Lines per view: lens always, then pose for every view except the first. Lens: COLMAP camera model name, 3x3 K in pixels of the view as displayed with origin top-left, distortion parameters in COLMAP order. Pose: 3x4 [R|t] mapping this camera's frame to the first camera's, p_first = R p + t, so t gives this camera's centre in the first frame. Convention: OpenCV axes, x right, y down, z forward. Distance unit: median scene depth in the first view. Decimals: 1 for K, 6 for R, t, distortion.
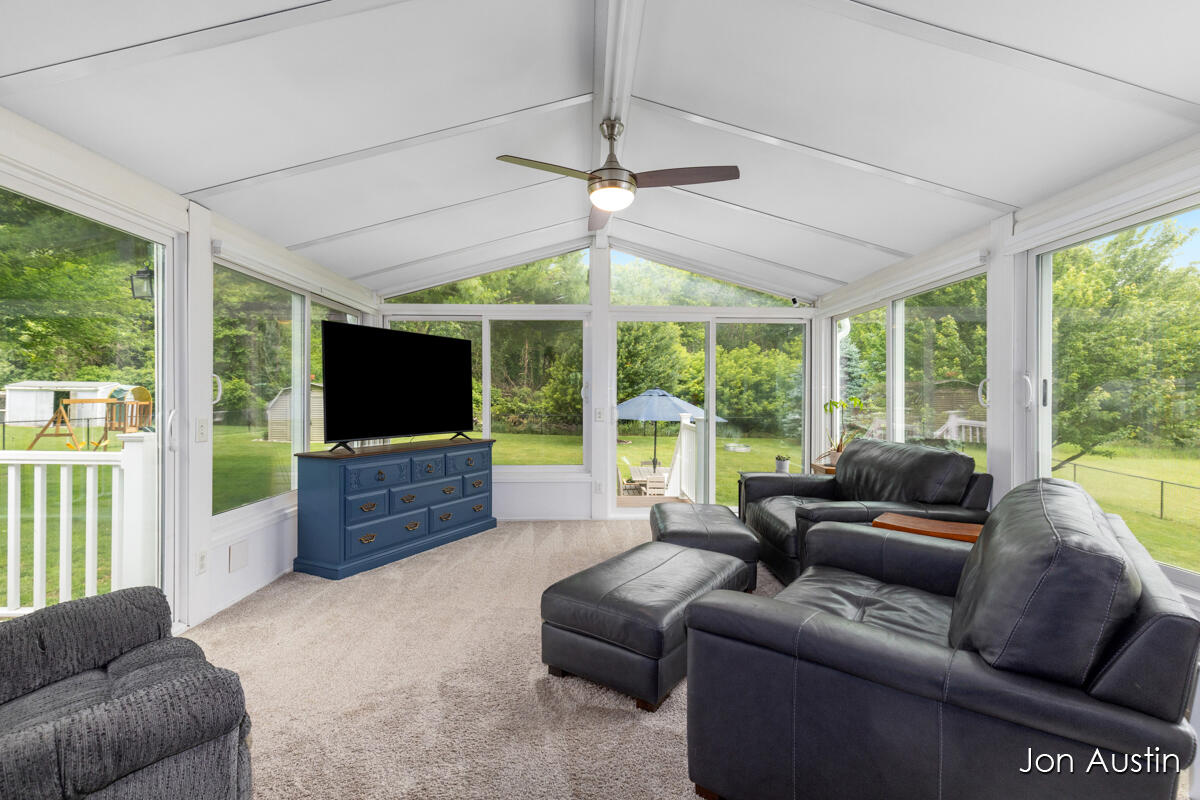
lens RADIAL K [[535.7, 0, 602.9], [0, 535.7, 397.1], [0, 0, 1]] dist [-0.001268, -0.000227]
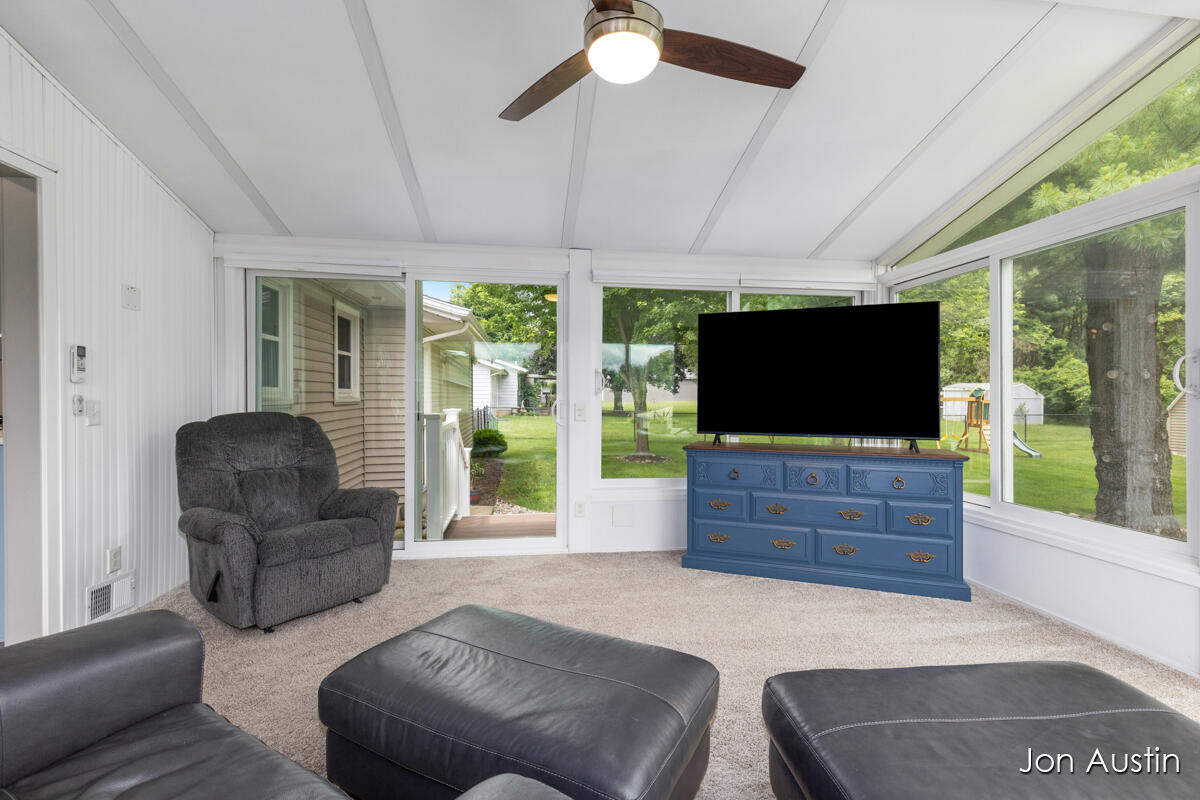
lens RADIAL K [[535.7, 0, 605.7], [0, 535.7, 398.9], [0, 0, 1]] dist [-0.001268, -0.000227]
pose [[0.110532, 0.003692, -0.993866, 0.367336], [-0.001082, 0.999993, 0.003595, 0.012276], [0.993872, 0.000678, 0.110535, 0.541072]]
